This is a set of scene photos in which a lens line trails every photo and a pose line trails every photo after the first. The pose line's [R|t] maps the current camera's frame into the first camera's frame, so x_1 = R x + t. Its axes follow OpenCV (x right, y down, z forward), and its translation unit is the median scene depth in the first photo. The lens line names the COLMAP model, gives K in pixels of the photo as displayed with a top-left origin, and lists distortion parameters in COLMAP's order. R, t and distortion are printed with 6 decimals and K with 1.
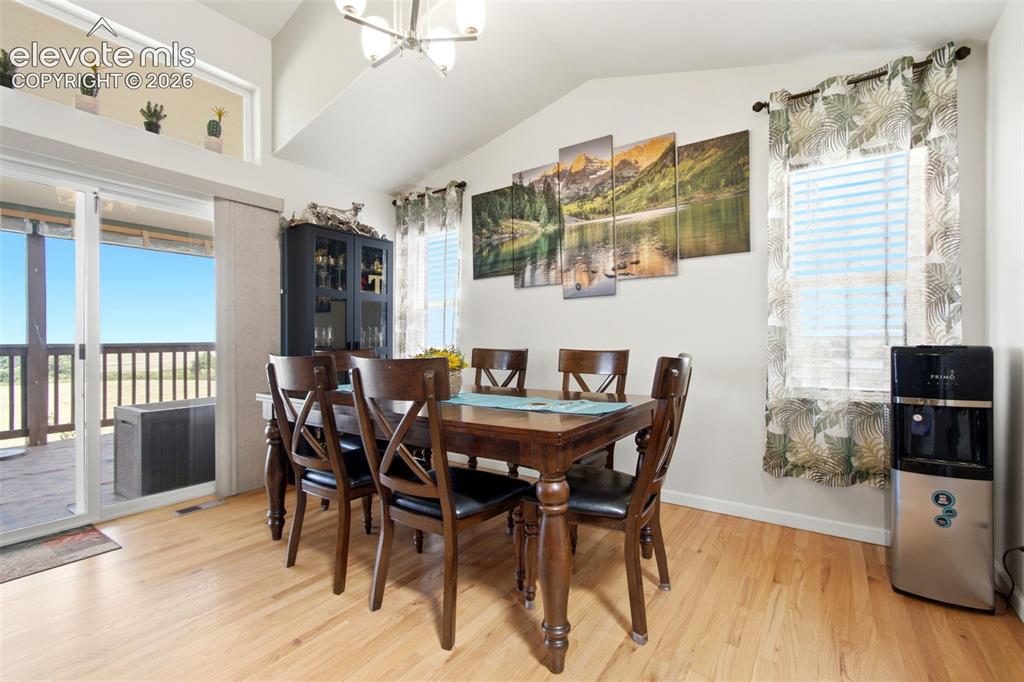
lens RADIAL K [[462.3, 0, 519.0], [0, 462.3, 336.5], [0, 0, 1]] dist [-0.011922, 0.010471]
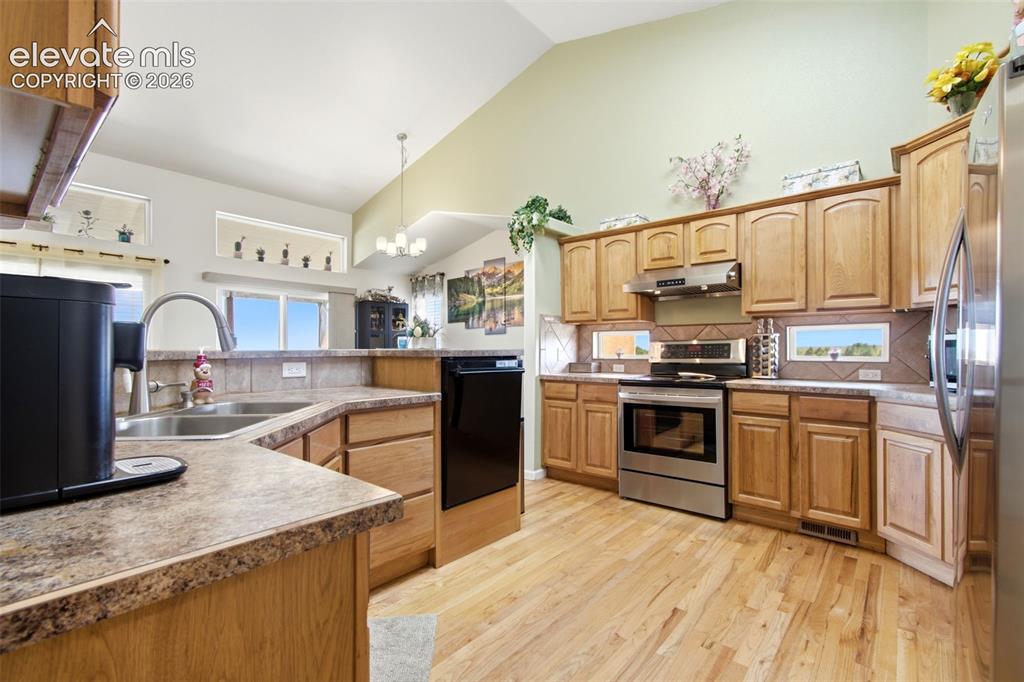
lens RADIAL K [[470.5, 0, 500.4], [0, 470.5, 346.1], [0, 0, 1]] dist [-0.008297, 0.005087]
pose [[0.988234, 0.004402, -0.152888, 0.491981], [-0.005258, 0.999973, -0.005197, -0.020600], [0.152861, 0.005939, 0.988230, -1.068624]]
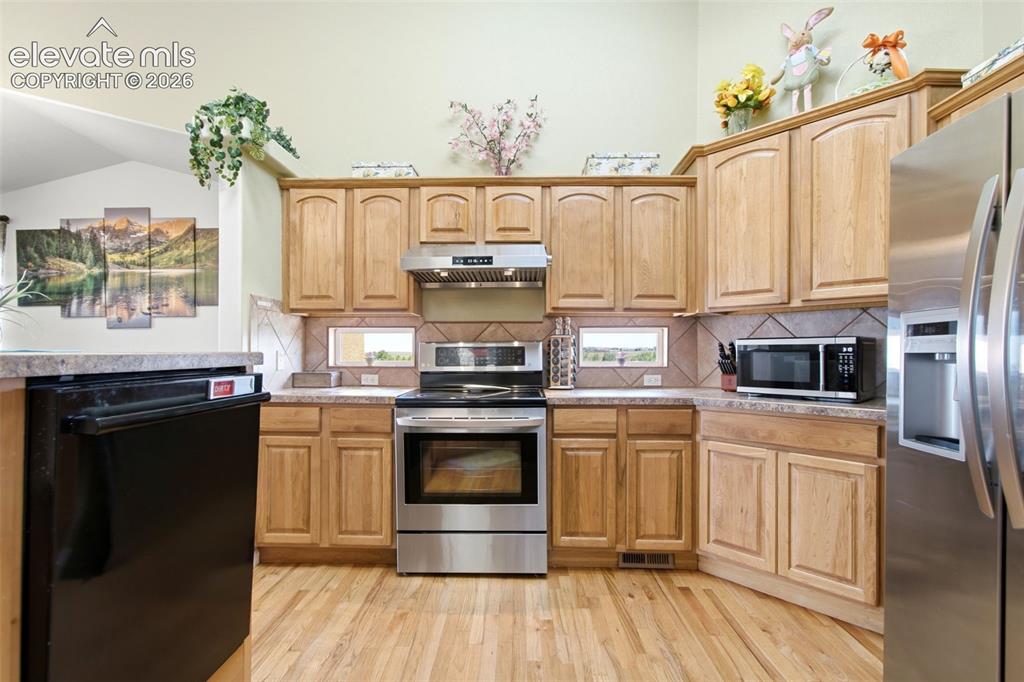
lens RADIAL K [[462.3, 0, 507.7], [0, 462.3, 351.4], [0, 0, 1]] dist [-0.011922, 0.010471]
pose [[0.848328, 0.010816, 0.529361, 0.365200], [-0.007913, 0.999939, -0.007751, -0.018838], [-0.529412, 0.002387, 0.848361, -0.652701]]
